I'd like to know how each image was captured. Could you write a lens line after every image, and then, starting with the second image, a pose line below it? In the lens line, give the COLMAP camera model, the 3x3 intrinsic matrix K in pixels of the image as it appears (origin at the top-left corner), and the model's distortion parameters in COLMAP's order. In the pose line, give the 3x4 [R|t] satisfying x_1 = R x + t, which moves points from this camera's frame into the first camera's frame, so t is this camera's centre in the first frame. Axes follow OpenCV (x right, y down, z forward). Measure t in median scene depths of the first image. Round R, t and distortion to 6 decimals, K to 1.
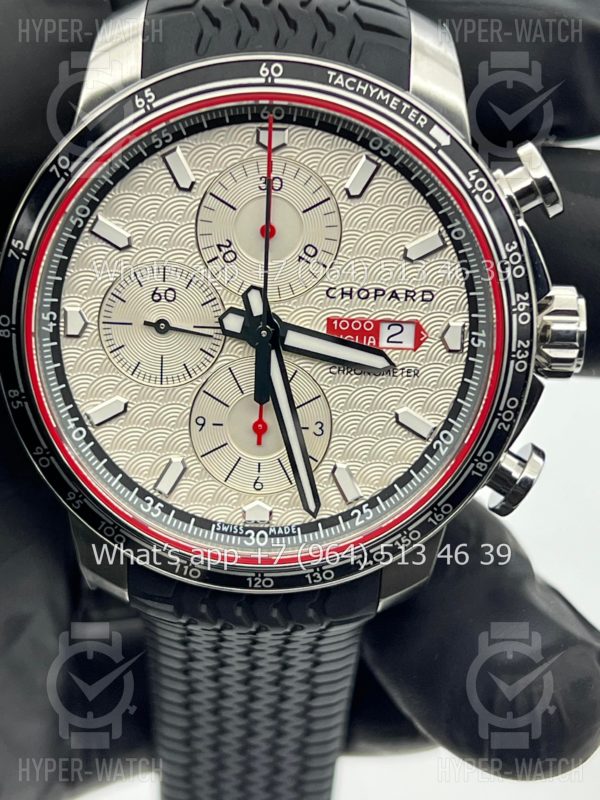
lens RADIAL K [[1895.5, 0, 289.2], [0, 1895.5, 402.9], [0, 0, 1]] dist [0.207525, 0.000000]
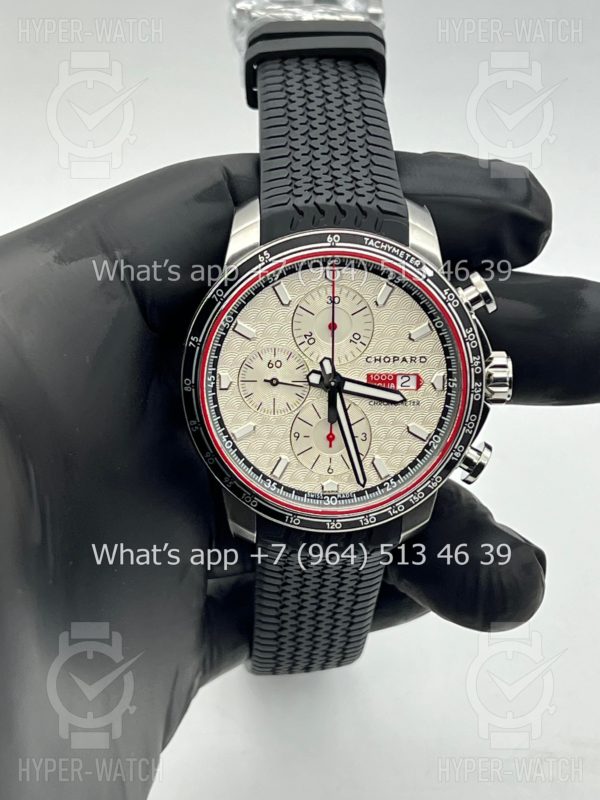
lens RADIAL K [[1895.5, 0, 297.8], [0, 1895.5, 398.2], [0, 0, 1]] dist [0.207525, 0.000000]
pose [[0.998651, -0.035562, 0.037843, -0.112630], [0.036773, 0.998817, -0.031812, 0.032071], [-0.036667, 0.033161, 0.998777, -0.767201]]
